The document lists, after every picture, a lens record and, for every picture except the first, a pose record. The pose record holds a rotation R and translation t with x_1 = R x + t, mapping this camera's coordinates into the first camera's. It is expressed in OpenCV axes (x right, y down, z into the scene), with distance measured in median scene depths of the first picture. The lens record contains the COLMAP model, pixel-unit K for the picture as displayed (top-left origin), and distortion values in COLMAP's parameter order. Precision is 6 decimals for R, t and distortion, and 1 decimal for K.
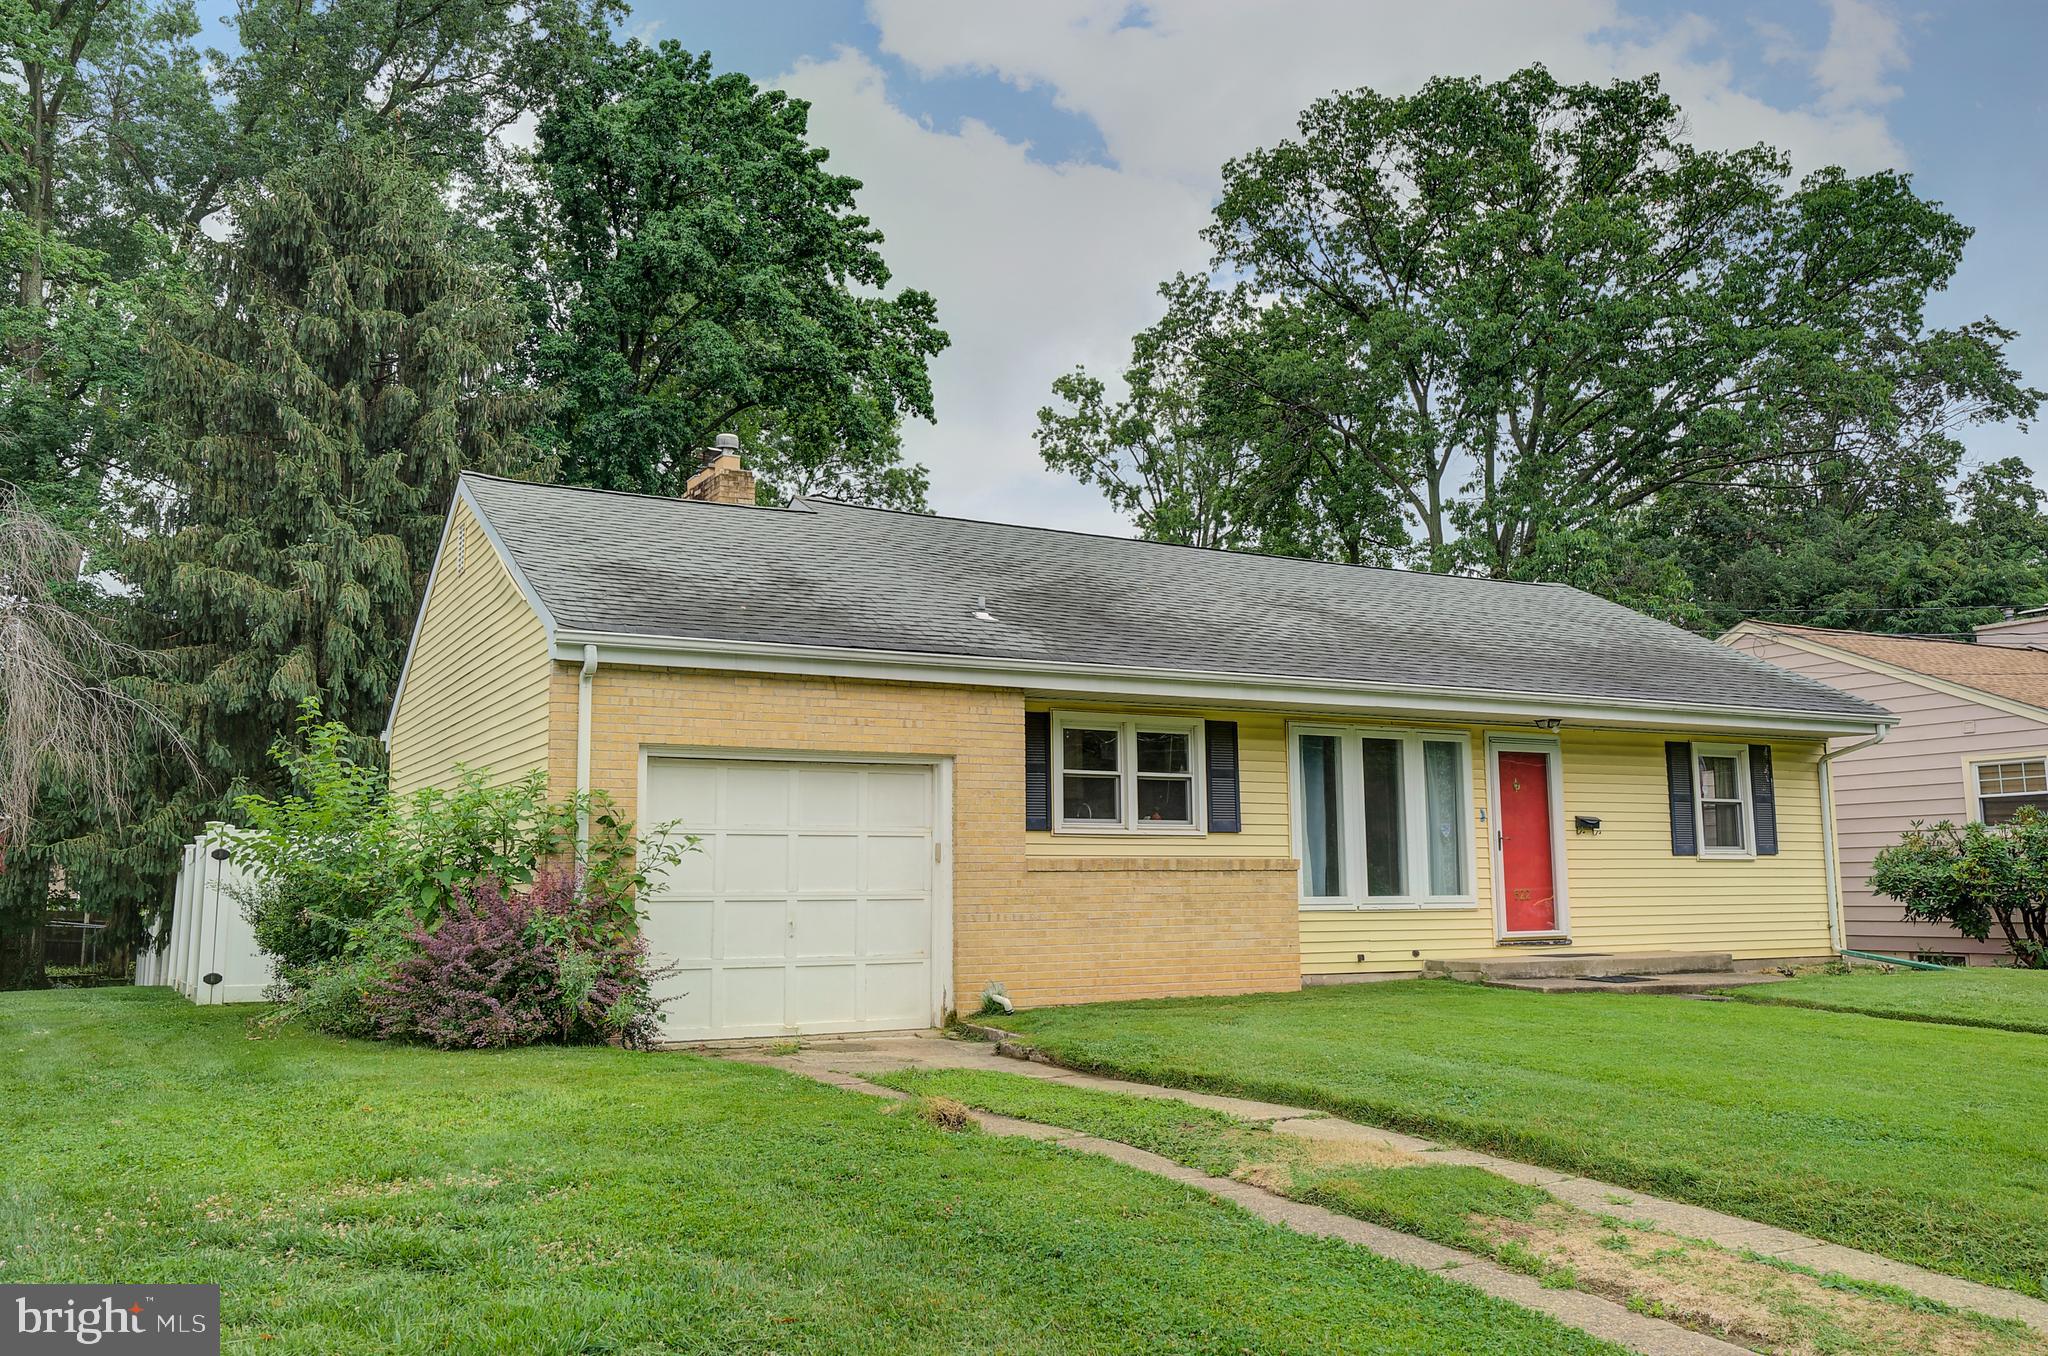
lens RADIAL K [[1676.1, 0, 1024.0], [0, 1676.1, 678.0], [0, 0, 1]] dist [0.037602, 0.011796]
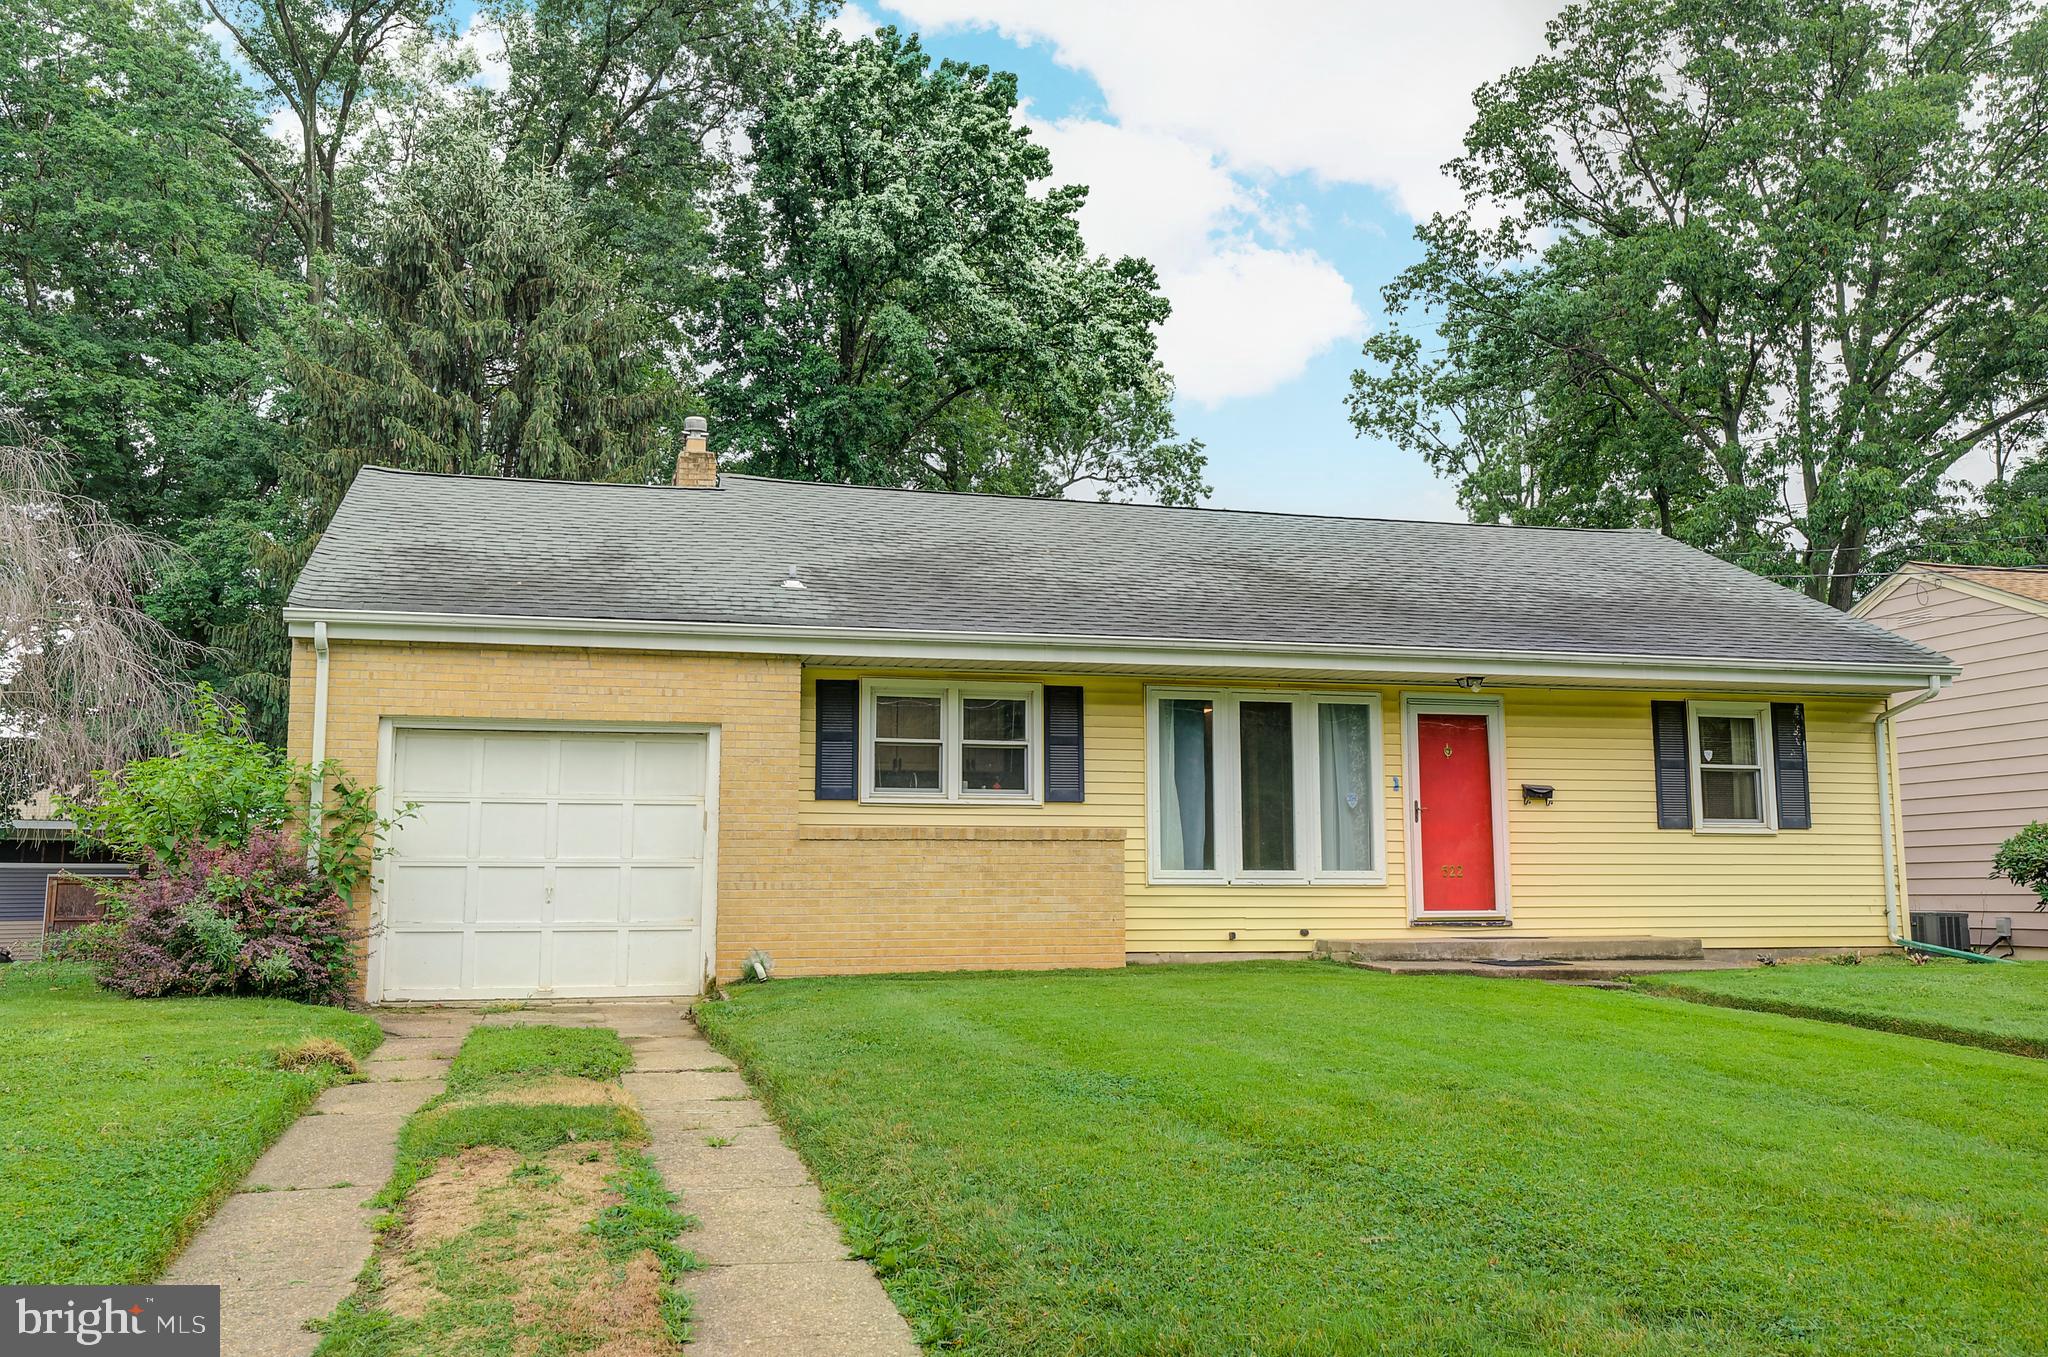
lens RADIAL K [[1752.8, 0, 1024.0], [0, 1752.8, 678.5], [0, 0, 1]] dist [0.045969, -0.001365]
pose [[0.969626, -0.023813, -0.243432, 0.307613], [0.024998, 0.999686, 0.001780, 0.017421], [0.243314, -0.007811, 0.969916, 0.023560]]
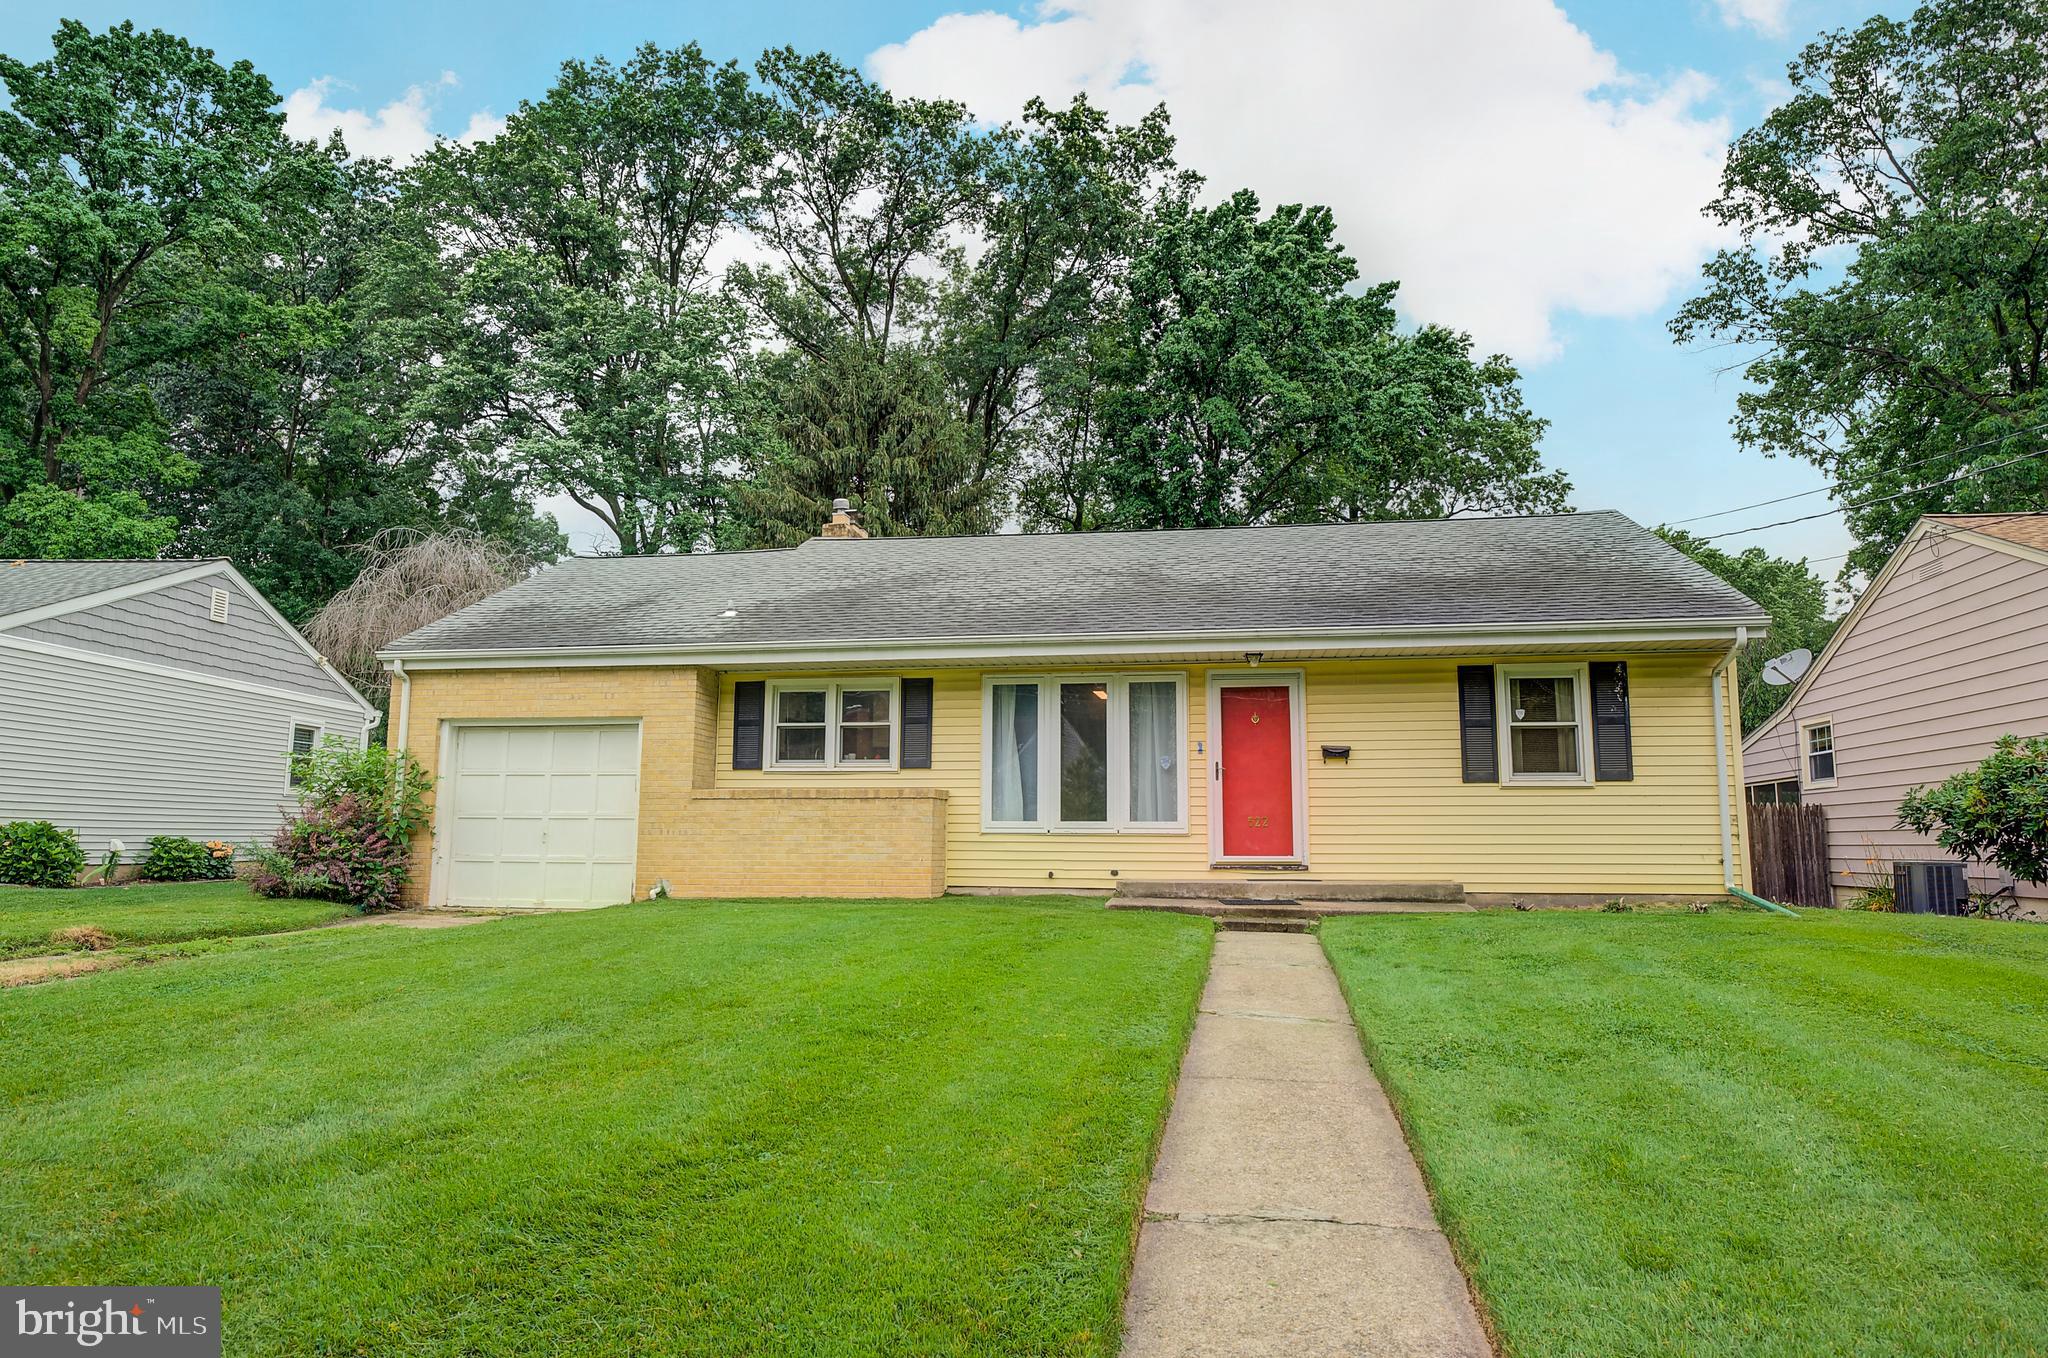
lens RADIAL K [[1261.3, 0, 1024.0], [0, 1261.3, 679.0], [0, 0, 1]] dist [0.002051, 0.000912]
pose [[0.778314, -0.067979, -0.624185, 0.686055], [0.068253, 0.997391, -0.023518, 0.048529], [0.624155, -0.024298, 0.780923, 0.296492]]
